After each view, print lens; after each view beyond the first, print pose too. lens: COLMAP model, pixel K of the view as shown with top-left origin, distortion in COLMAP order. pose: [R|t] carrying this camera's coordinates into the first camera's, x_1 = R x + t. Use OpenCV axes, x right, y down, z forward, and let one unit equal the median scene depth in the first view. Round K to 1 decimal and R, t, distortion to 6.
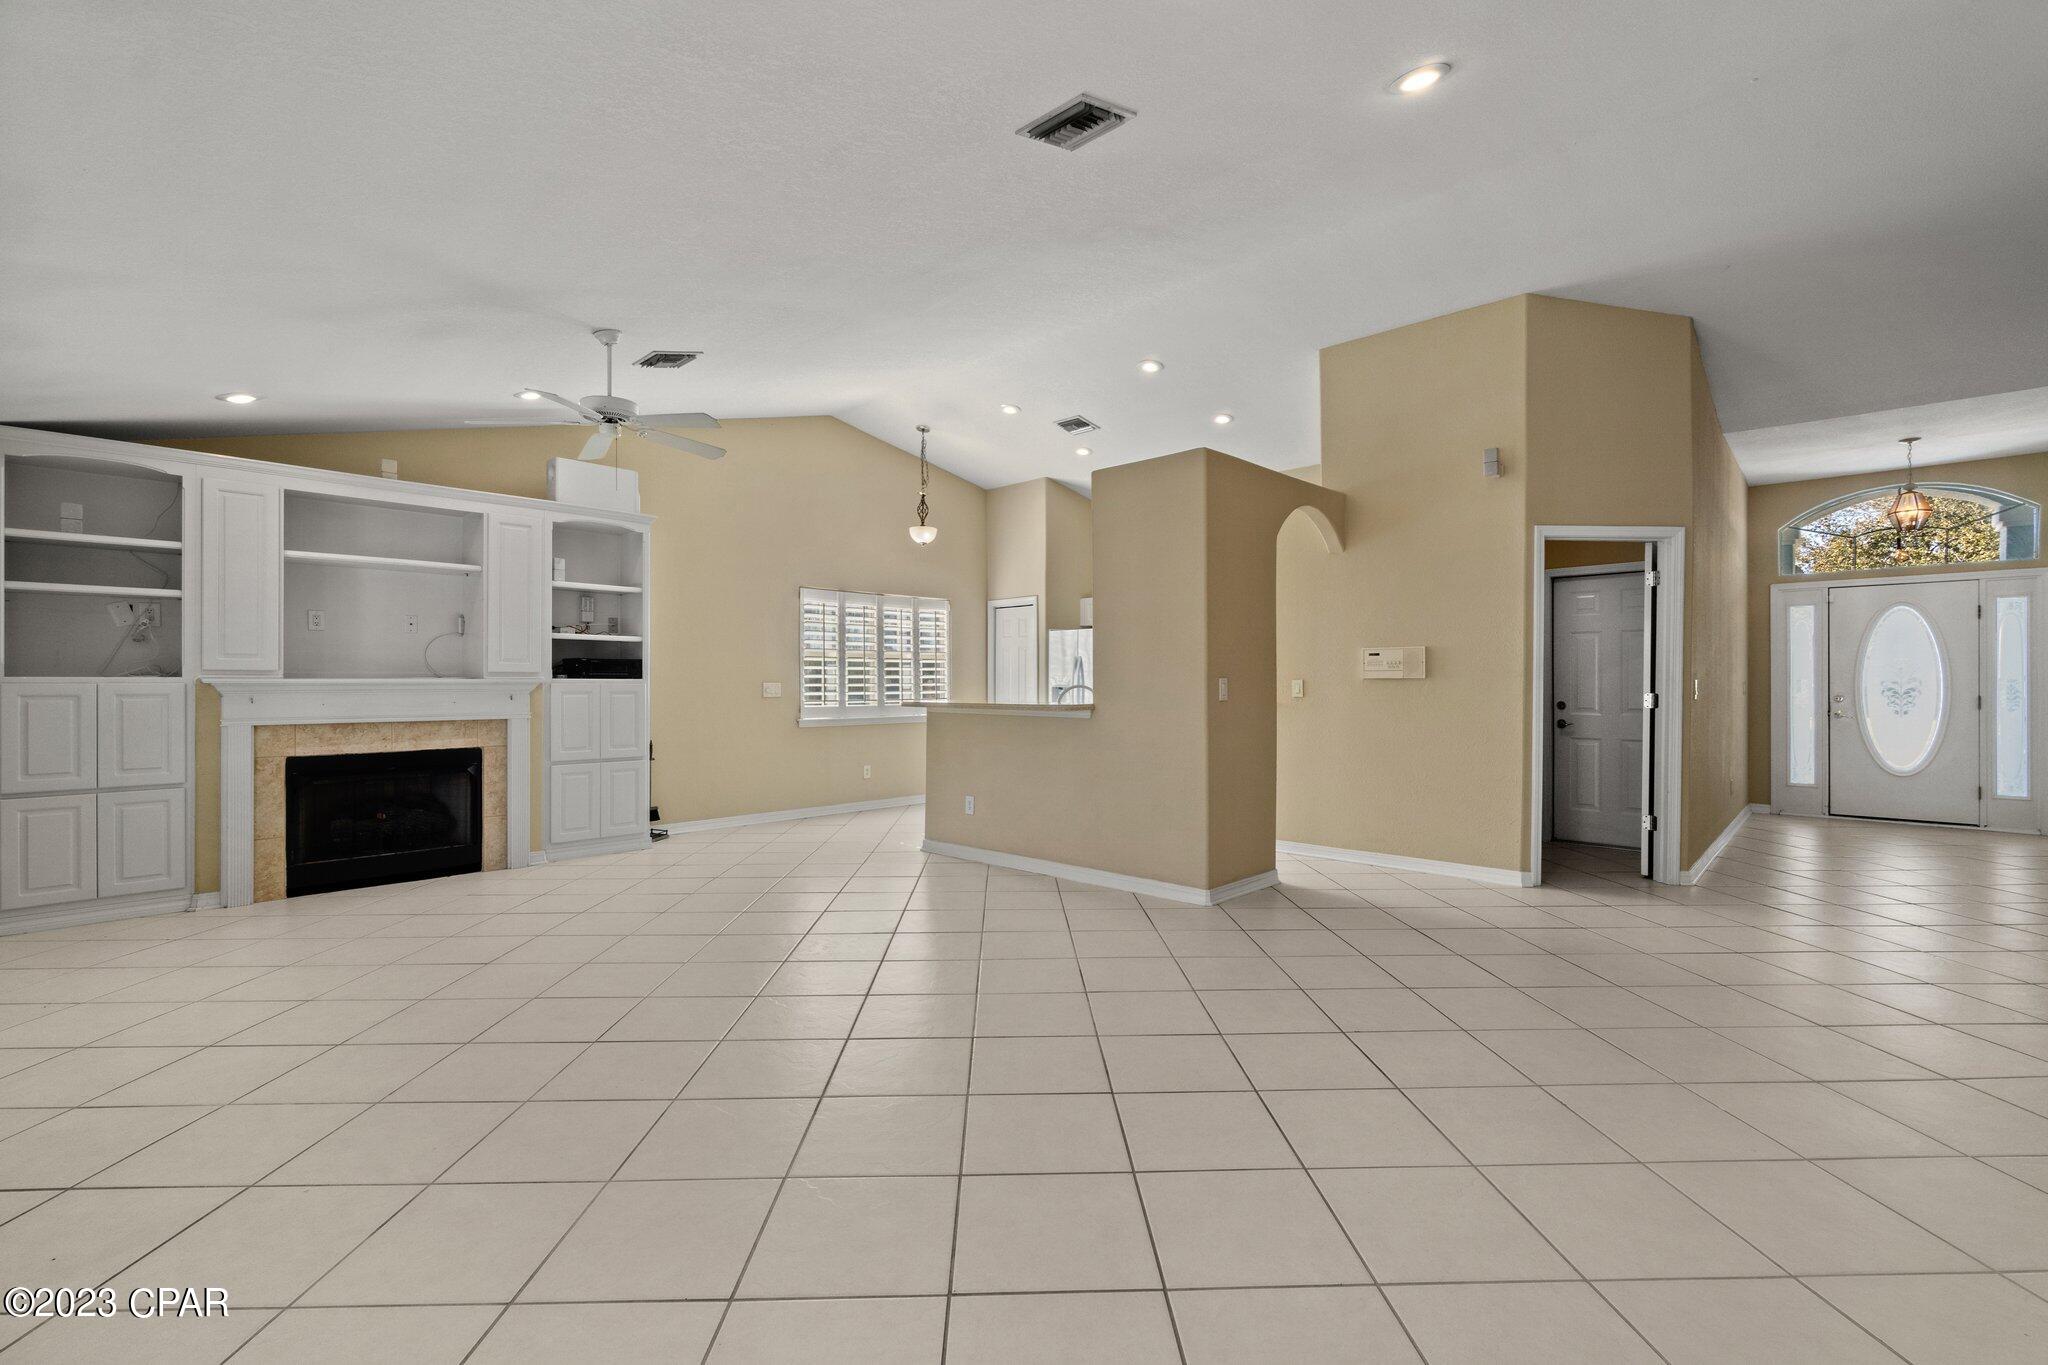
lens RADIAL K [[894.7, 0, 1028.7], [0, 894.7, 680.6], [0, 0, 1]] dist [-0.000428, 0.001774]
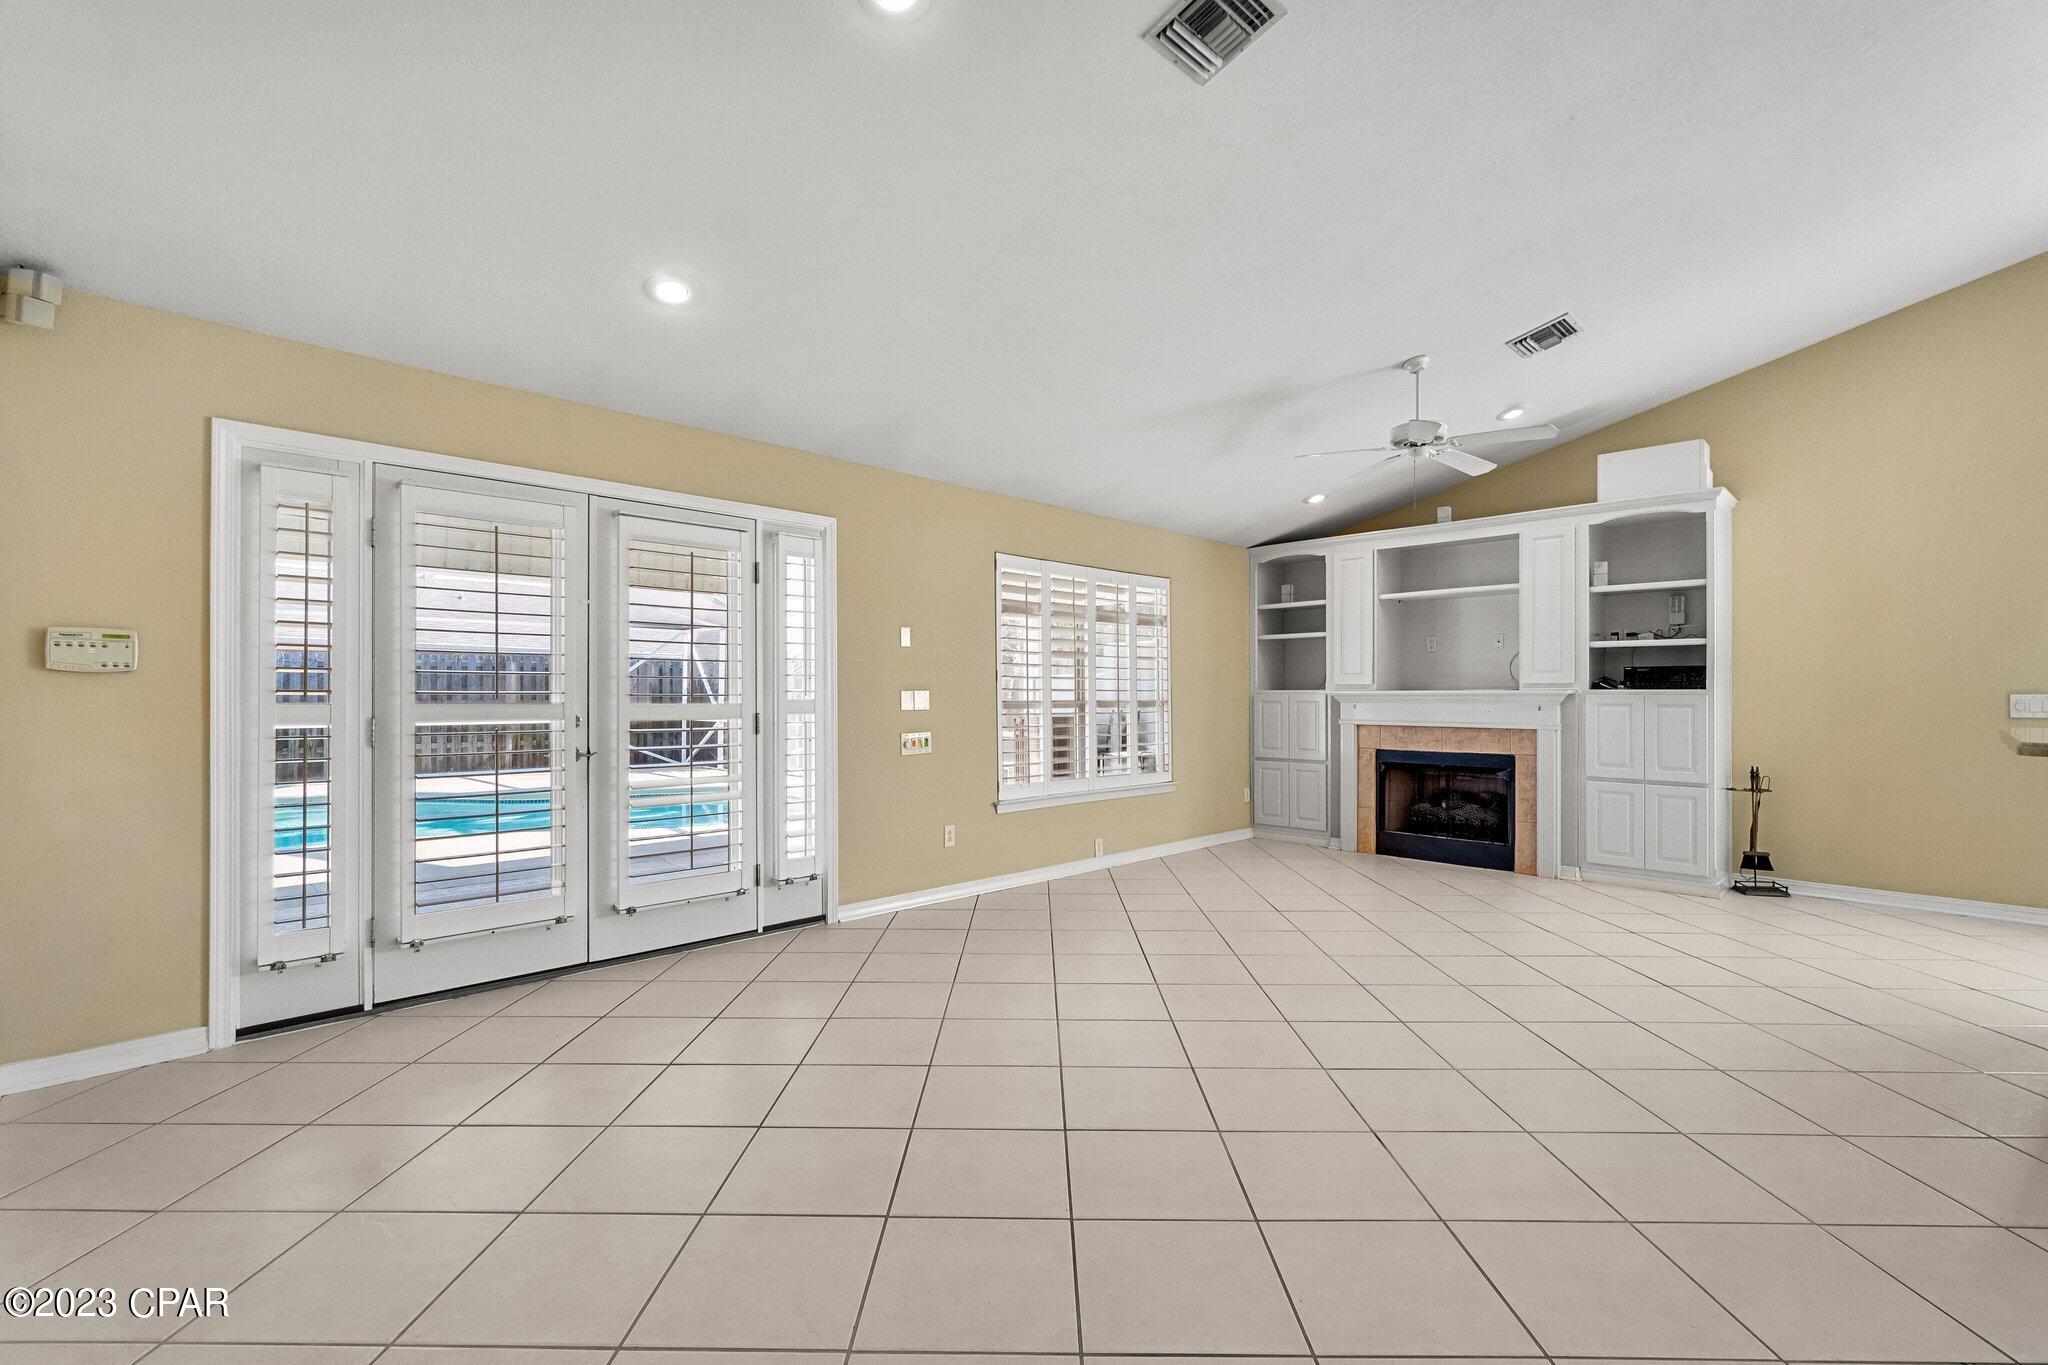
lens RADIAL K [[894.7, 0, 1019.1], [0, 894.7, 692.1], [0, 0, 1]] dist [-0.000428, 0.001774]
pose [[-0.034591, -0.000676, -0.999401, 0.464773], [0.003592, 0.999993, -0.000801, -0.001309], [0.999395, -0.003617, -0.034588, 0.444291]]
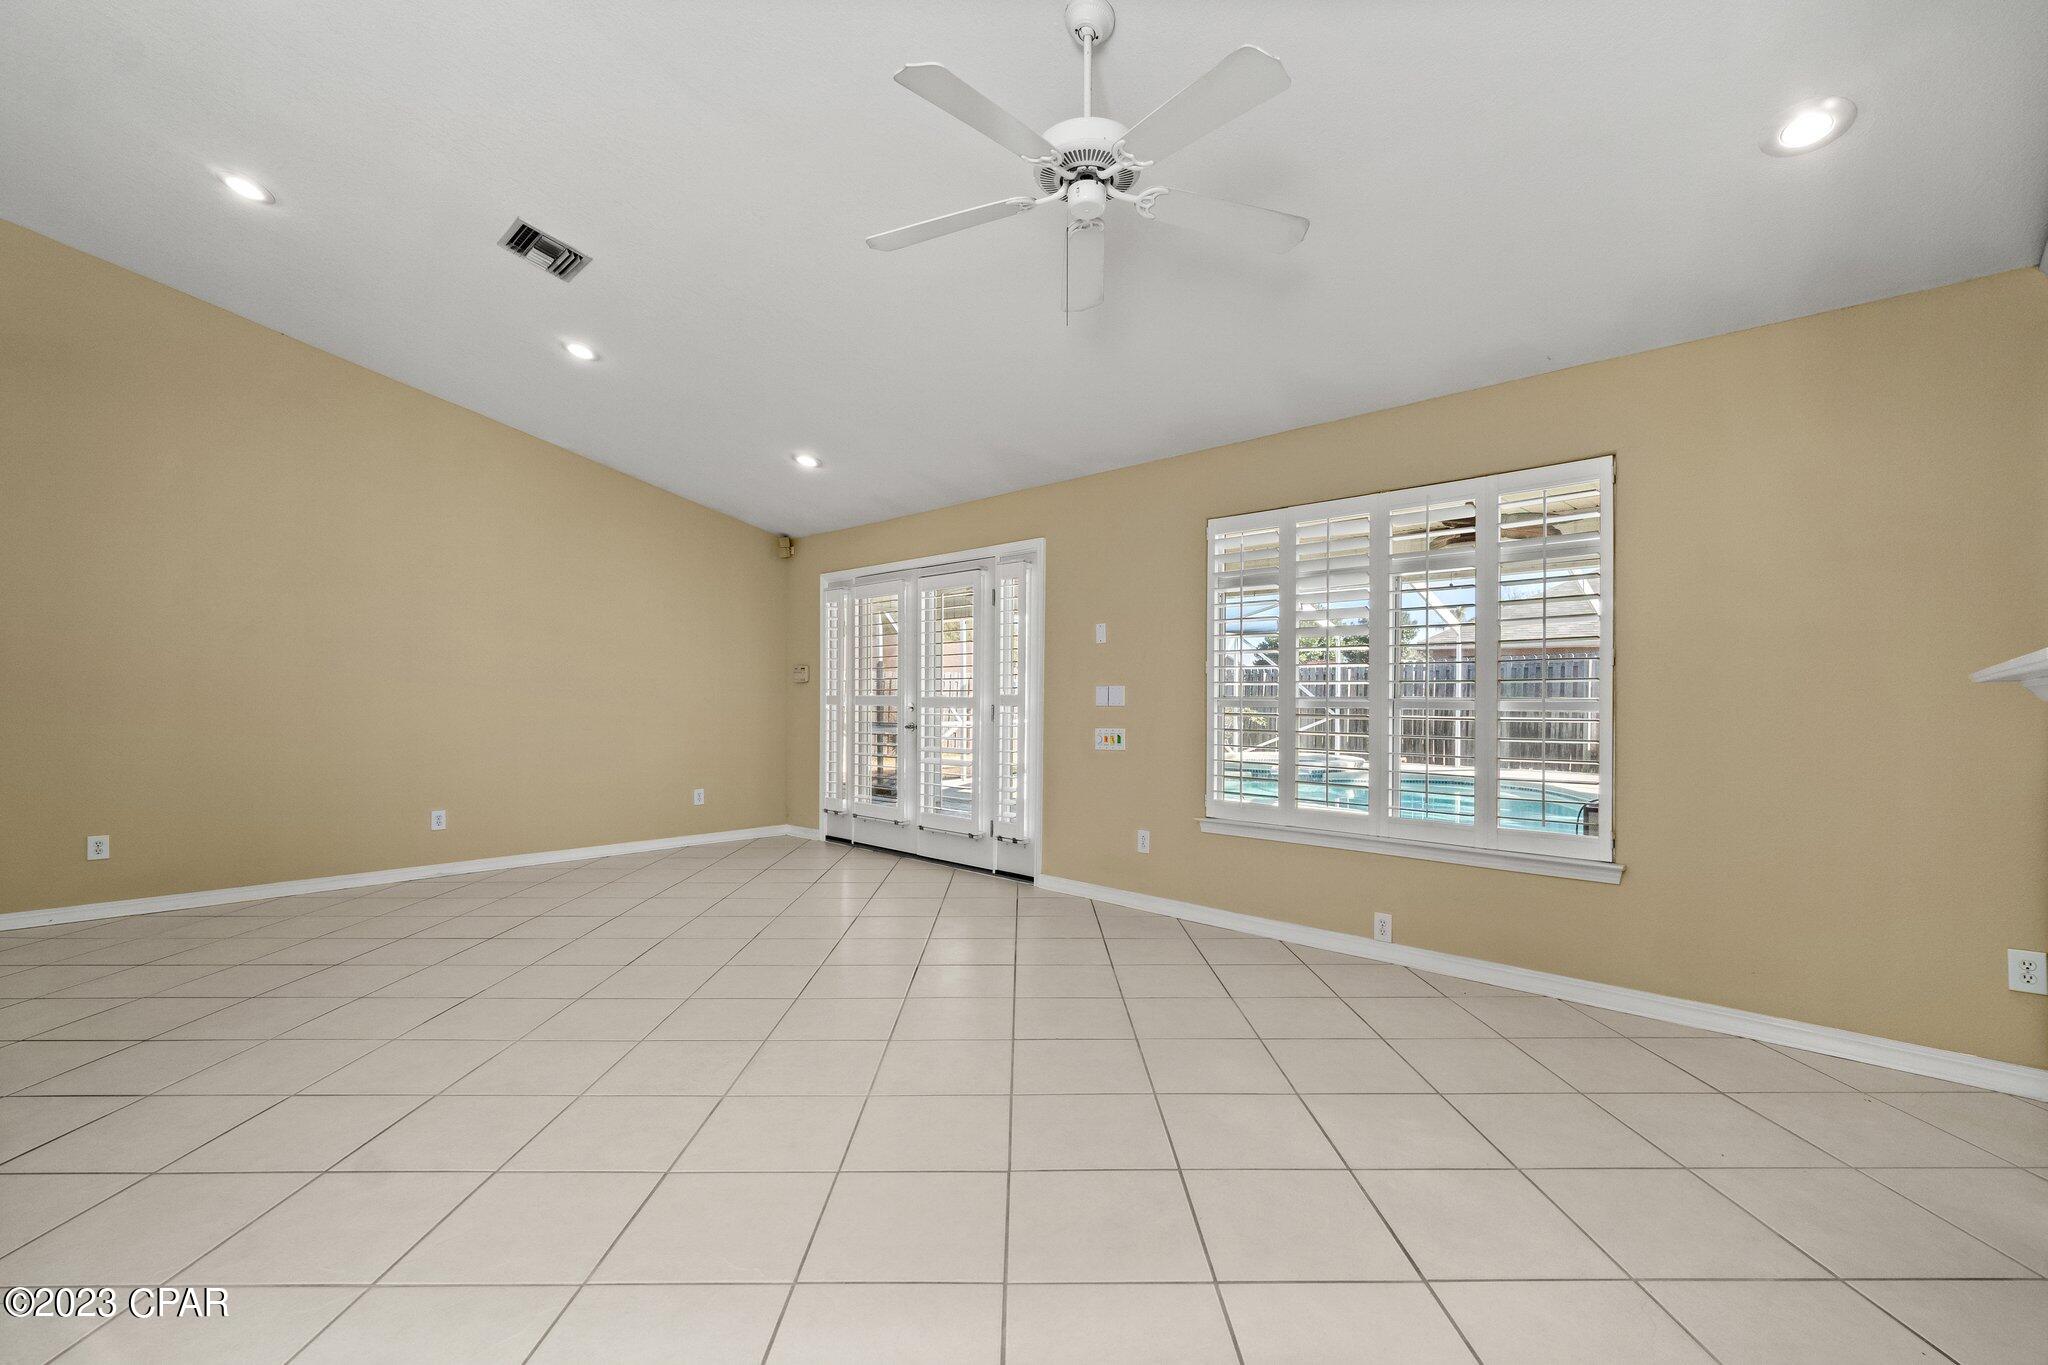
lens RADIAL K [[894.7, 0, 1041.5], [0, 894.7, 695.0], [0, 0, 1]] dist [-0.000428, 0.001774]
pose [[-0.999996, -0.002960, 0.000325, -0.336066], [-0.002963, 0.999970, -0.007156, 0.011293], [-0.000304, -0.007157, -0.999974, 1.184188]]
